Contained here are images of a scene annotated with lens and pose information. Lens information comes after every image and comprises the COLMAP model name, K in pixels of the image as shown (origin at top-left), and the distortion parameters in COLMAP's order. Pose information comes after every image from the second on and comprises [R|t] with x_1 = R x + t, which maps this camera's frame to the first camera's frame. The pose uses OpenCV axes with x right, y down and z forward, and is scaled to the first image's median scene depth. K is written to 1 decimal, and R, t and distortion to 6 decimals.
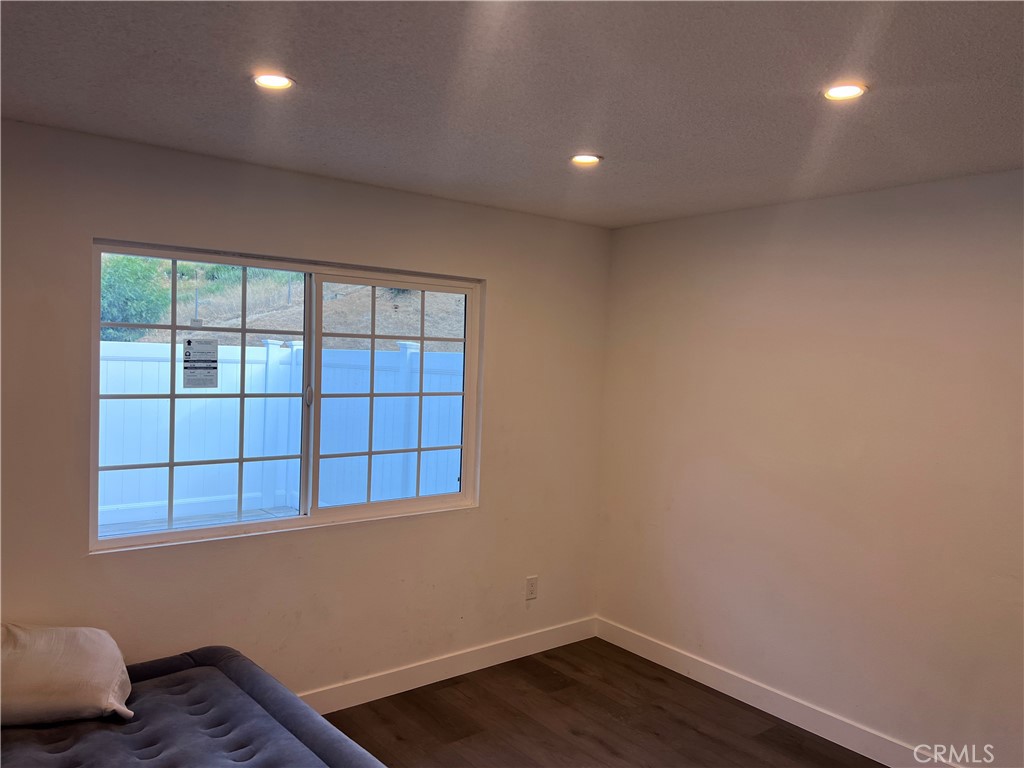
lens RADIAL K [[765.1, 0, 518.6], [0, 765.1, 381.8], [0, 0, 1]] dist [0.106735, -0.134336]
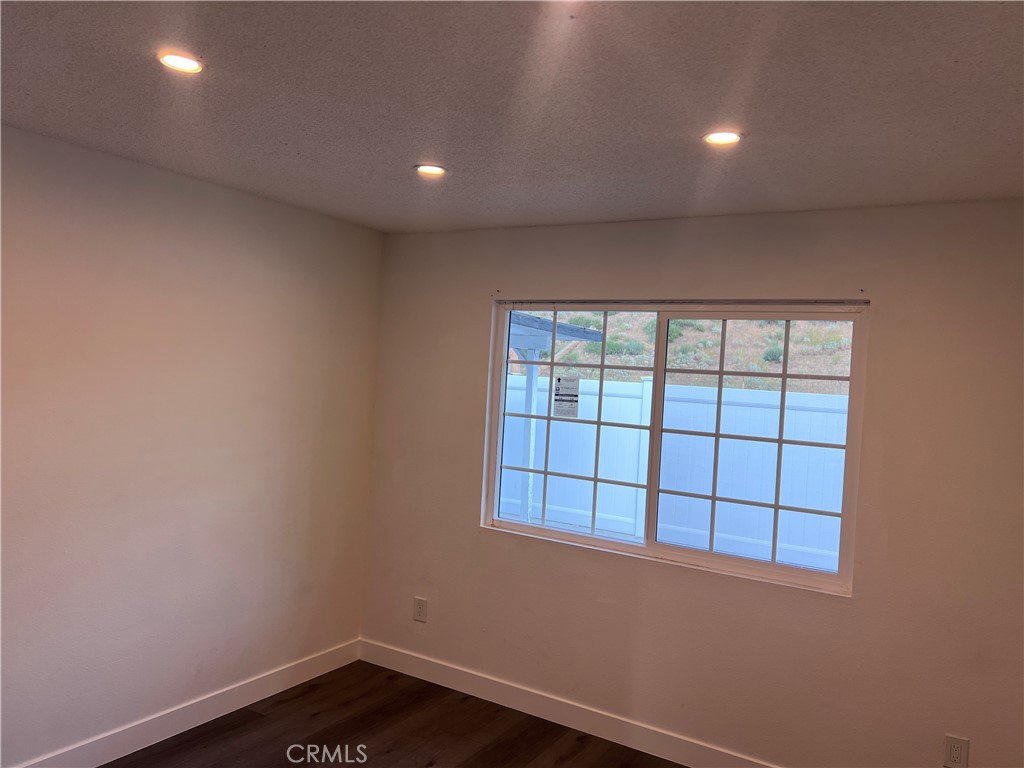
lens RADIAL K [[765.1, 0, 518.6], [0, 765.1, 381.8], [0, 0, 1]] dist [0.106735, -0.134336]
pose [[0.359721, -0.002351, -0.933057, 0.623769], [-0.083846, 0.995870, -0.034834, 0.005608], [0.929285, 0.090763, 0.358038, 0.457048]]
